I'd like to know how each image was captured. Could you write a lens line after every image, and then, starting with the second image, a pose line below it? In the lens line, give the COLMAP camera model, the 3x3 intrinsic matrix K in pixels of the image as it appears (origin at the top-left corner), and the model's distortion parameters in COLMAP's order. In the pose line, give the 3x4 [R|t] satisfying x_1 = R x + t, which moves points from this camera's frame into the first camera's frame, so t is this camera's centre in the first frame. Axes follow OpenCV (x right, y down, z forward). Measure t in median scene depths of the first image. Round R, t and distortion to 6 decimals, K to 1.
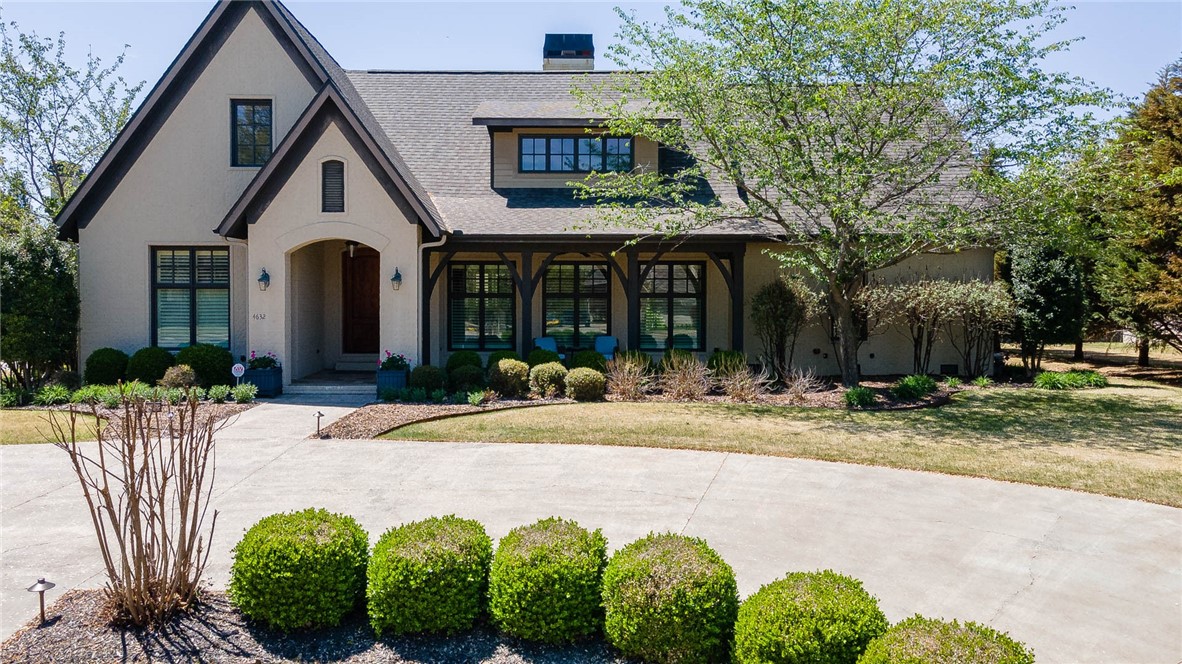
lens RADIAL K [[861.0, 0, 591.0], [0, 861.0, 332.0], [0, 0, 1]] dist [0.025942, -0.000150]
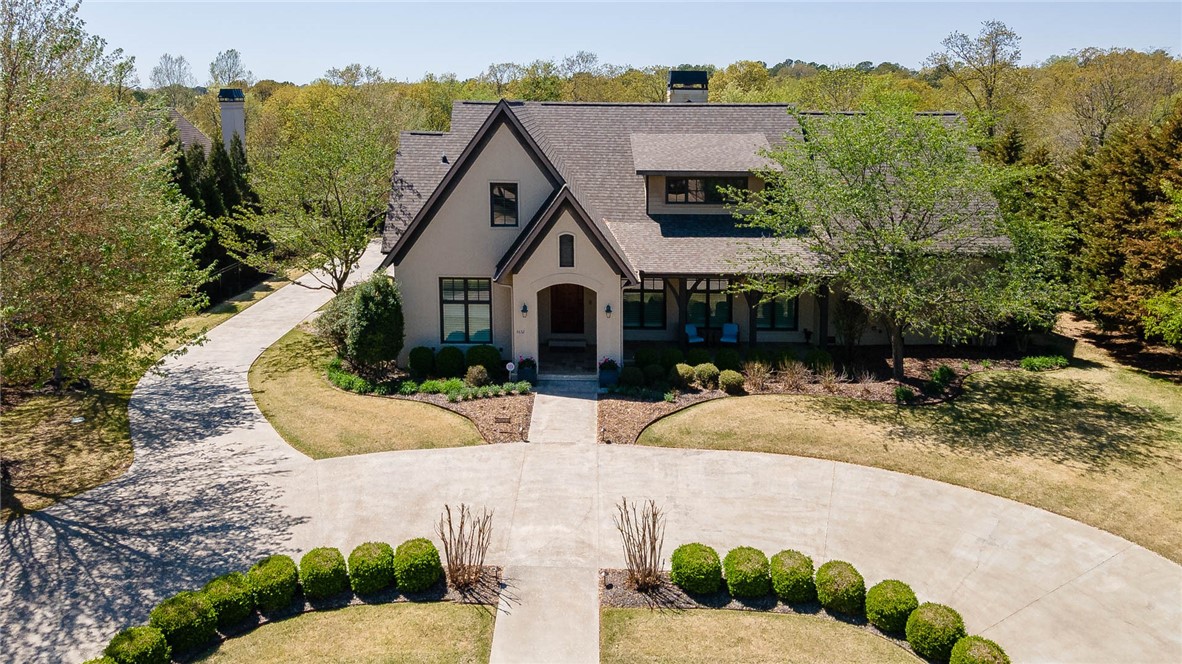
lens RADIAL K [[848.2, 0, 590.6], [0, 848.2, 247.7], [0, 0, 1]] dist [-0.007472, -0.005414]
pose [[0.999044, -0.004054, -0.043536, -0.196219], [0.009141, 0.993055, 0.117298, -0.368211], [0.042758, -0.117584, 0.992142, -0.539386]]
